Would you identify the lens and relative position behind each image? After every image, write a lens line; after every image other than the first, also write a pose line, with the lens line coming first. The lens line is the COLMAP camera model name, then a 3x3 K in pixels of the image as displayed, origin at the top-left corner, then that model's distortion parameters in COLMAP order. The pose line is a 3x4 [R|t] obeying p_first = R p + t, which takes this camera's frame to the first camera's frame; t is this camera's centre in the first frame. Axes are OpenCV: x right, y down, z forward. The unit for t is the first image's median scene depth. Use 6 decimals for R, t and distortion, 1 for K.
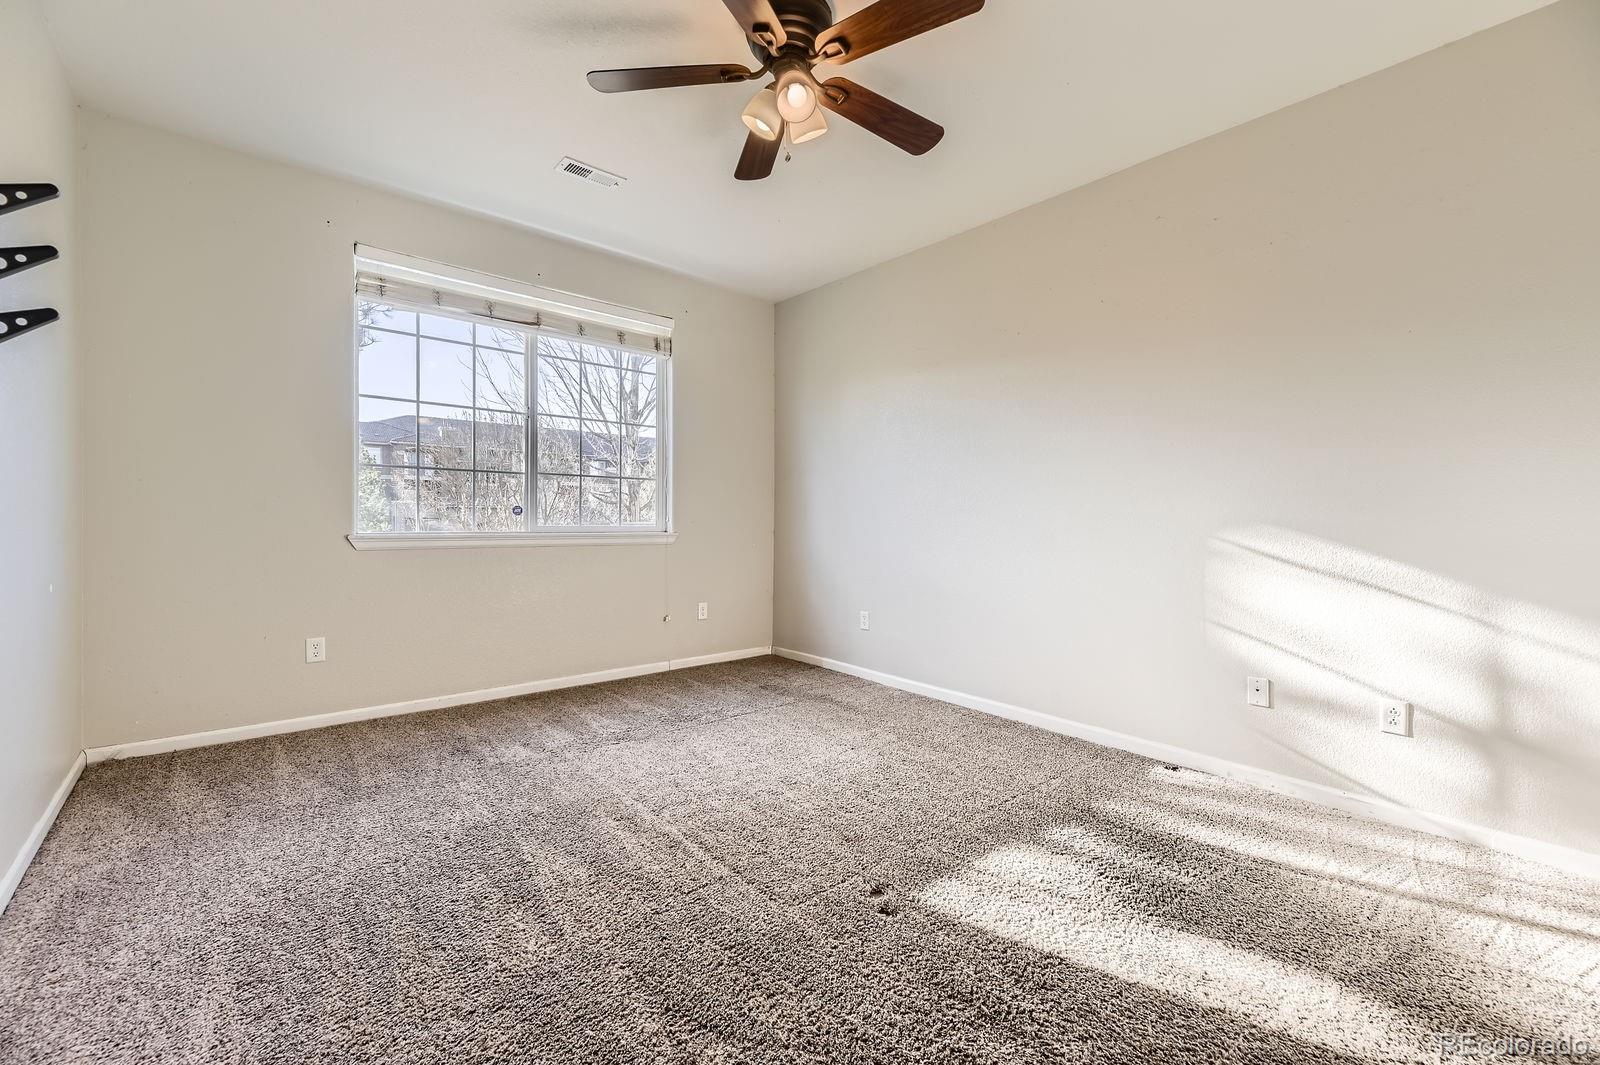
lens RADIAL K [[660.1, 0, 808.2], [0, 660.1, 543.9], [0, 0, 1]] dist [0.019980, -0.007321]
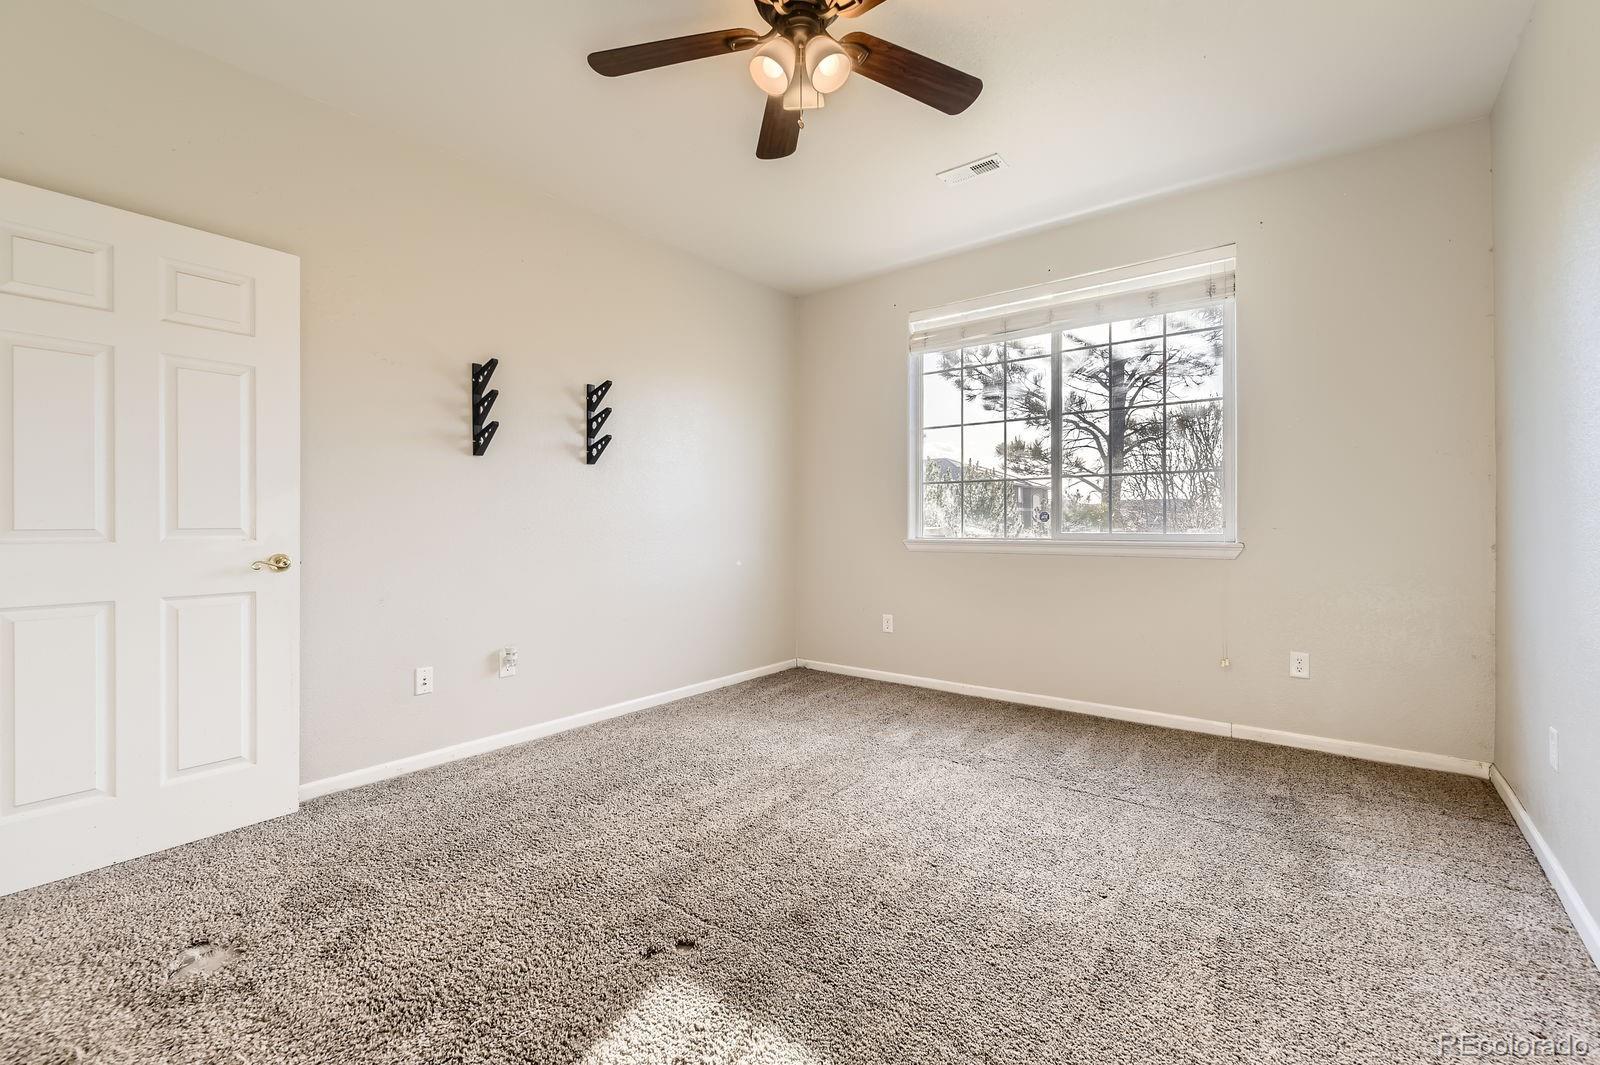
lens RADIAL K [[683.2, 0, 797.5], [0, 683.2, 530.2], [0, 0, 1]] dist [0.016843, -0.000309]
pose [[0.193572, -0.003173, -0.981081, 0.640278], [-0.032517, 0.999425, -0.009648, -0.012226], [0.980547, 0.033769, 0.193357, 0.593436]]
